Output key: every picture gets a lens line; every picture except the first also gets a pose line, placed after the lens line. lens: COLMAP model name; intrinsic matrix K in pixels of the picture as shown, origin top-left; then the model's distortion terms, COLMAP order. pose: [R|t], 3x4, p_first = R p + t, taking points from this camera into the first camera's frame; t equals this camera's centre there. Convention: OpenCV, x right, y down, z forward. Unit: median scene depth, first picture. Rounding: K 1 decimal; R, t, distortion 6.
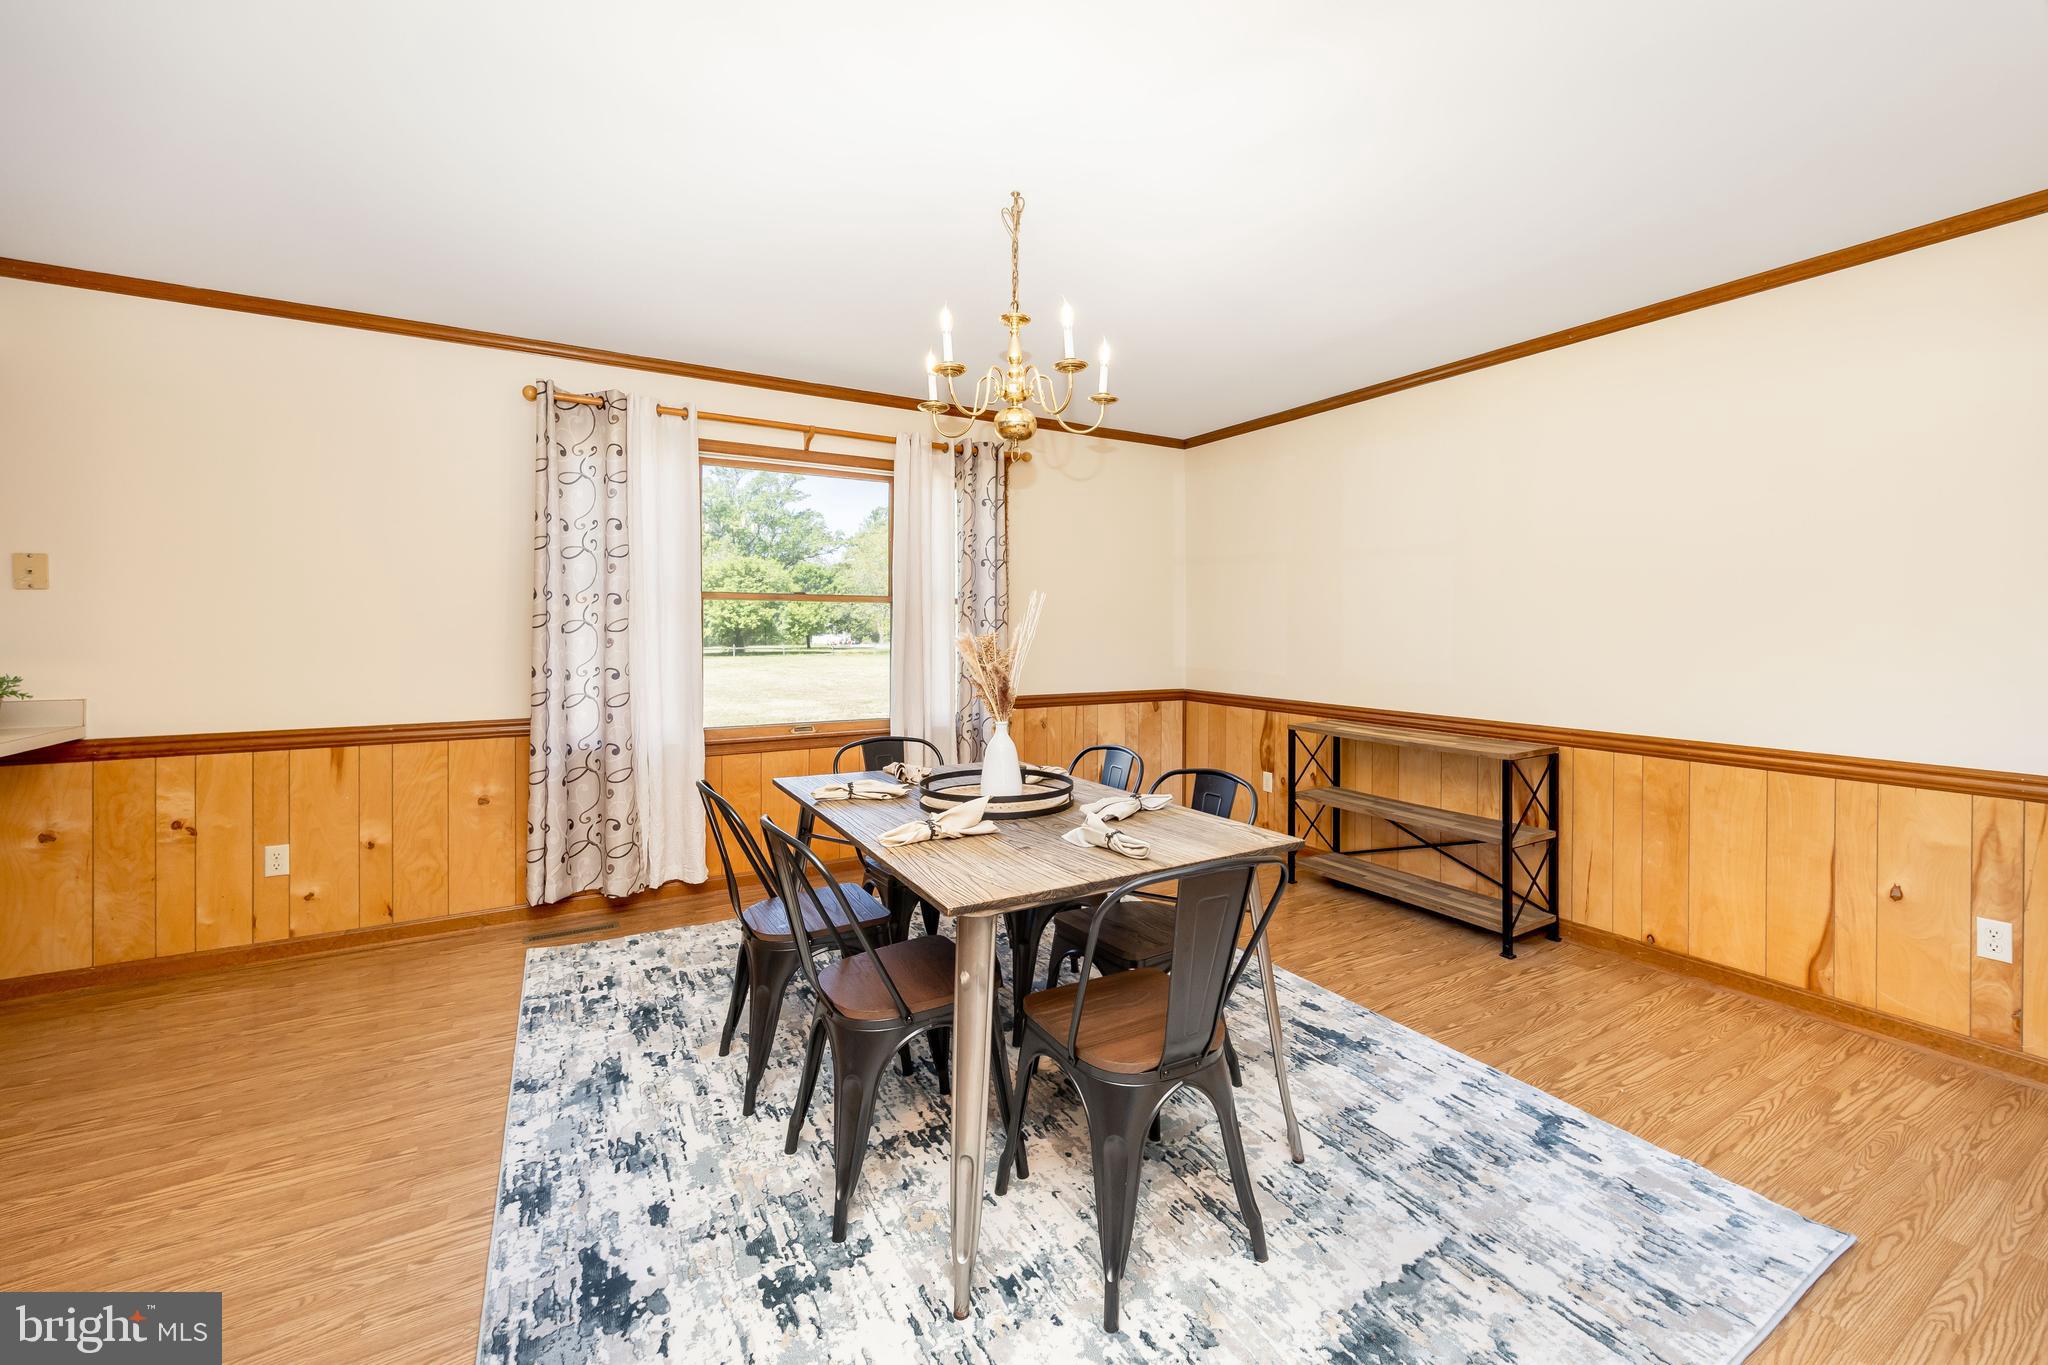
lens RADIAL K [[819.1, 0, 1027.1], [0, 819.1, 627.4], [0, 0, 1]] dist [0.000261, 0.000038]
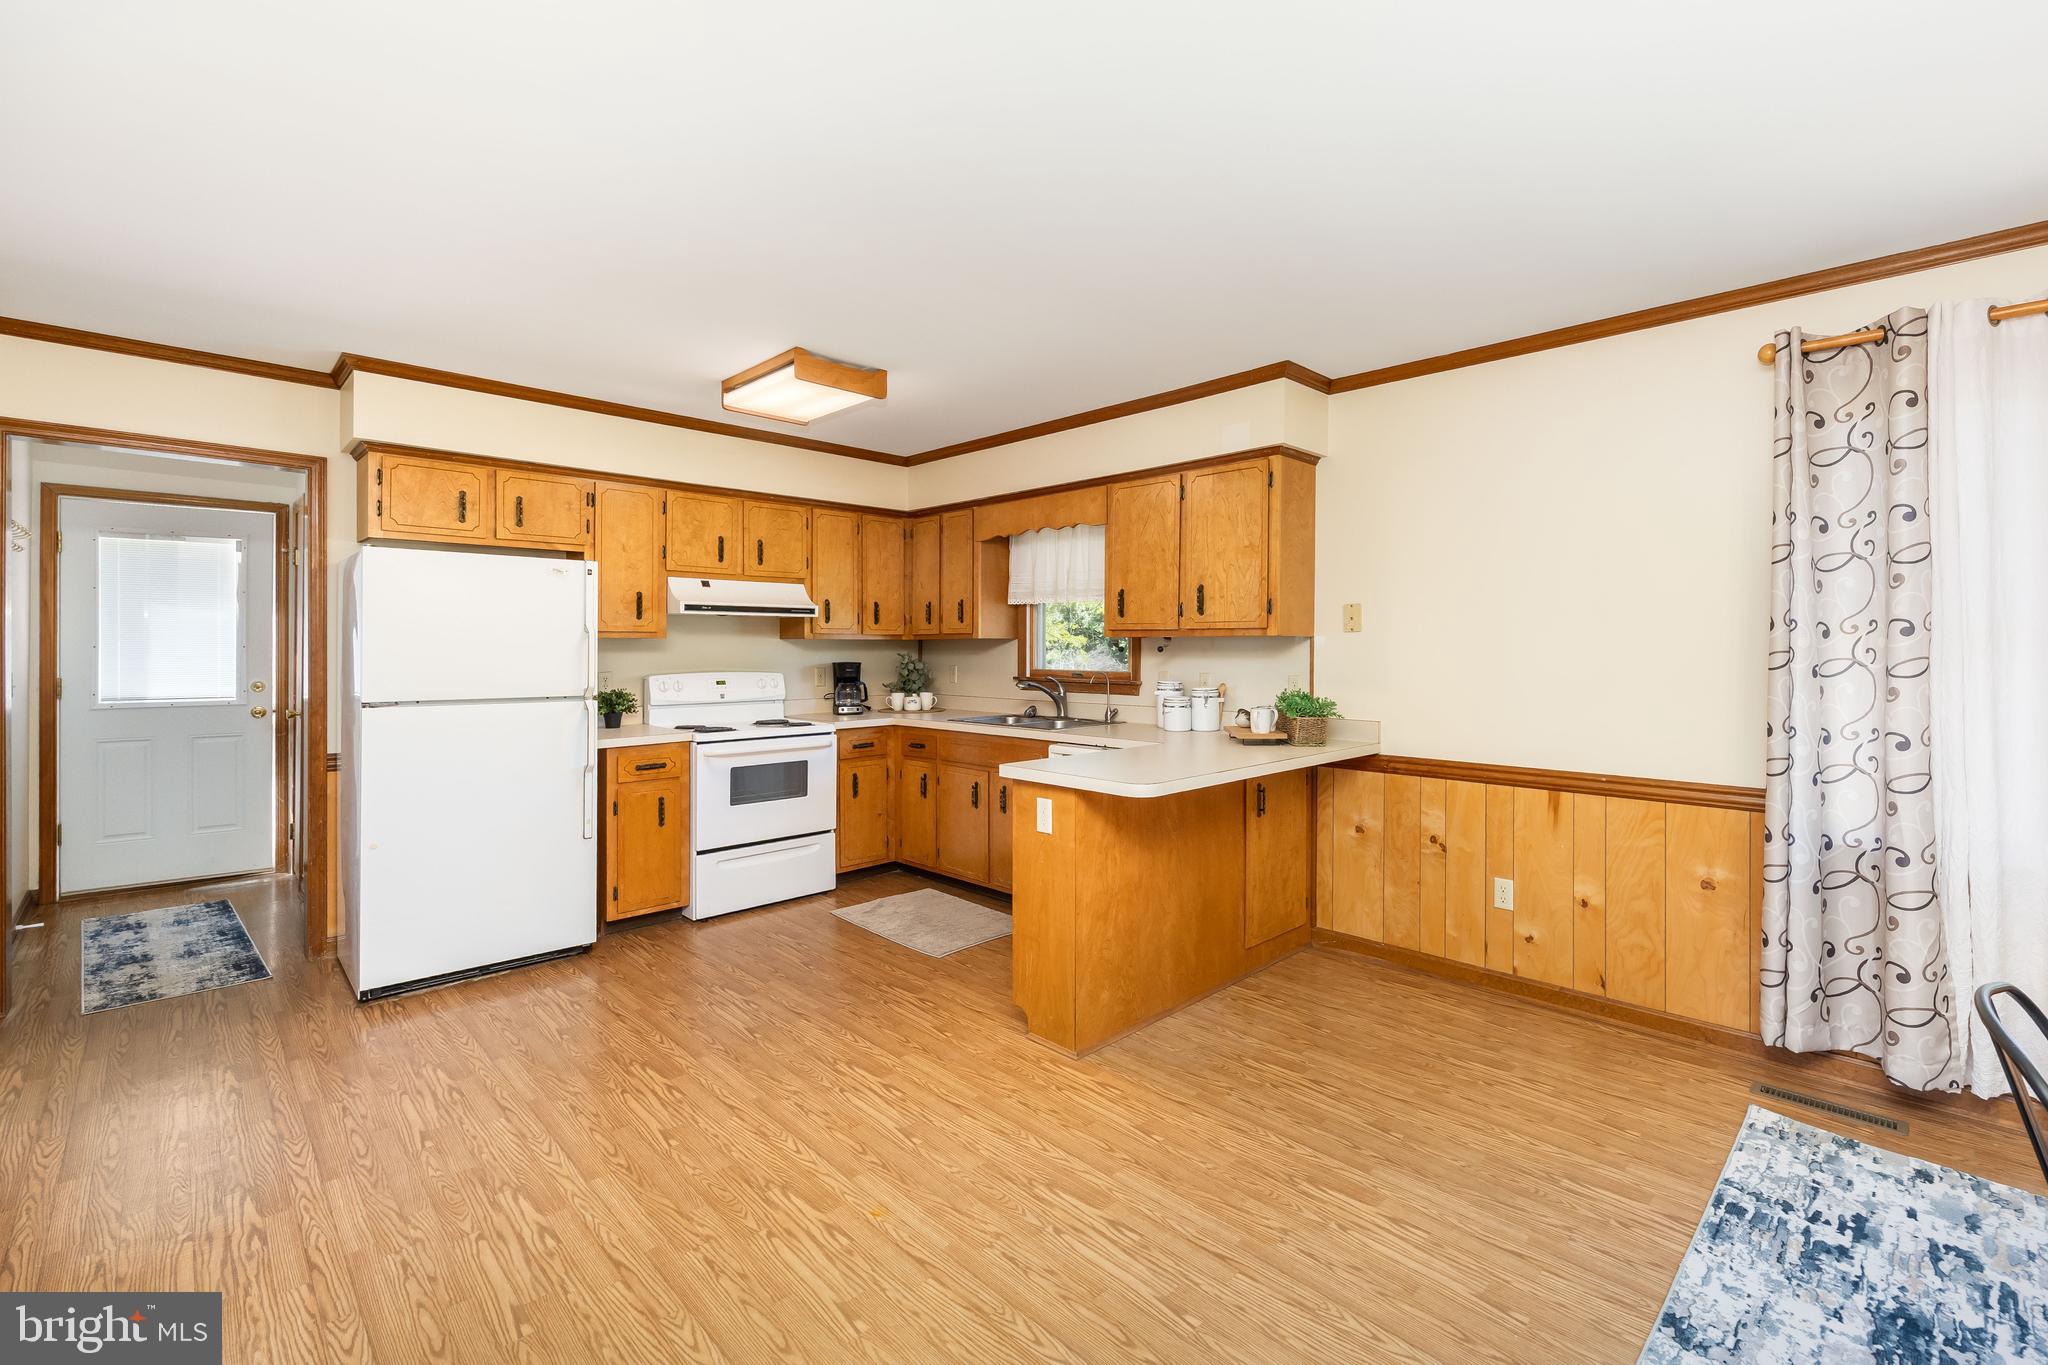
lens RADIAL K [[870.9, 0, 1109.5], [0, 870.9, 645.9], [0, 0, 1]] dist [-0.000519, -0.000475]
pose [[0.287044, 0.000026, -0.957917, -0.021332], [-0.001701, 0.999998, -0.000483, -0.020292], [0.957916, 0.001769, 0.287043, 0.212080]]
